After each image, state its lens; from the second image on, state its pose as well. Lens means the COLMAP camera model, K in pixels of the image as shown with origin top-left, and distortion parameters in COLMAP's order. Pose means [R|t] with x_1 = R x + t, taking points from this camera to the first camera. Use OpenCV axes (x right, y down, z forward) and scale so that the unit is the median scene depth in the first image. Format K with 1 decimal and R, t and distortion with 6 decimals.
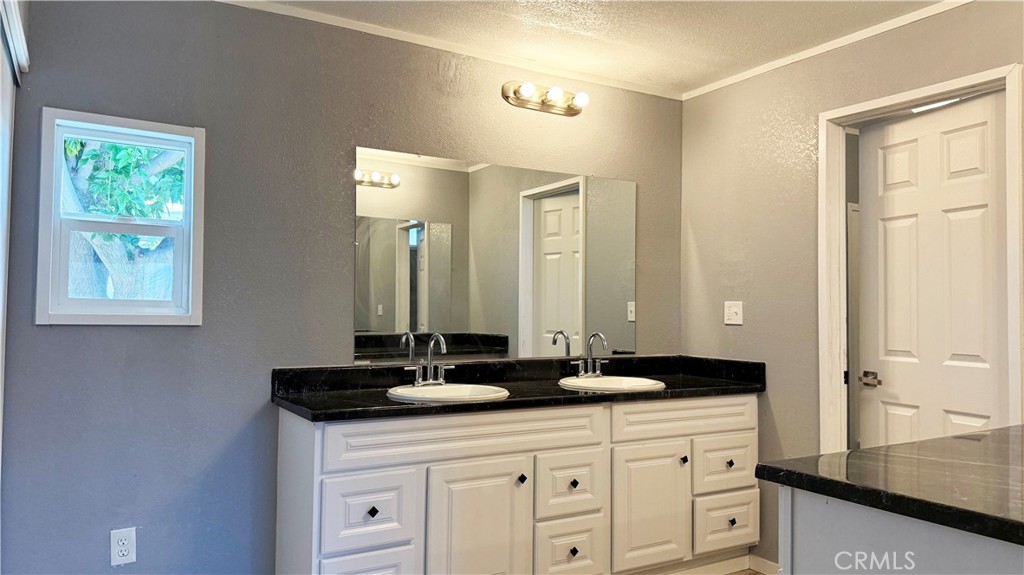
lens RADIAL K [[719.9, 0, 510.6], [0, 719.9, 290.8], [0, 0, 1]] dist [0.093316, -0.153384]
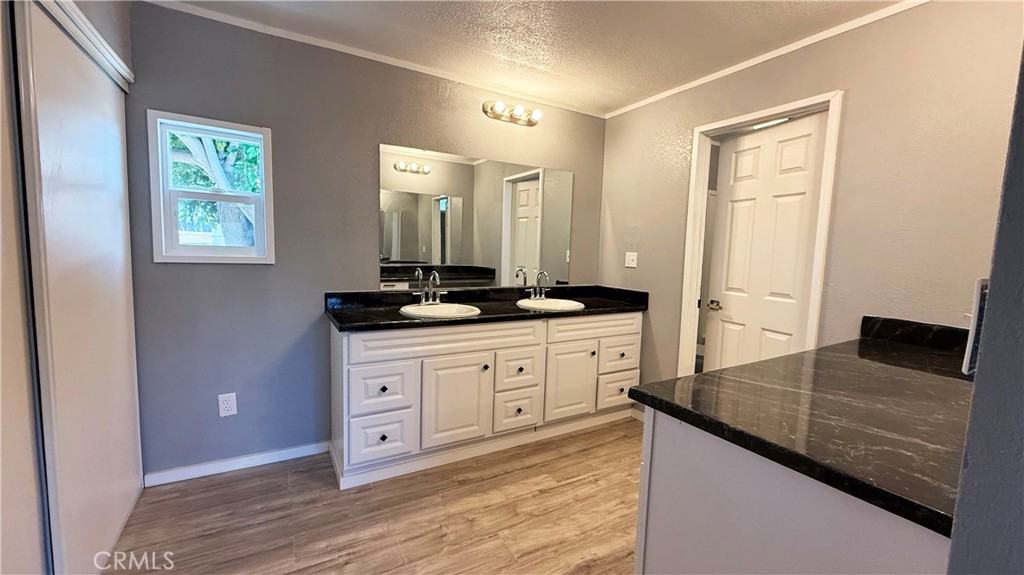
lens RADIAL K [[407.7, 0, 510.4], [0, 407.7, 285.7], [0, 0, 1]] dist [0.001746, -0.000083]
pose [[0.999760, 0.020854, -0.006733, 0.061261], [-0.019896, 0.992569, 0.120042, -0.016164], [0.009186, -0.119879, 0.992746, 0.135481]]
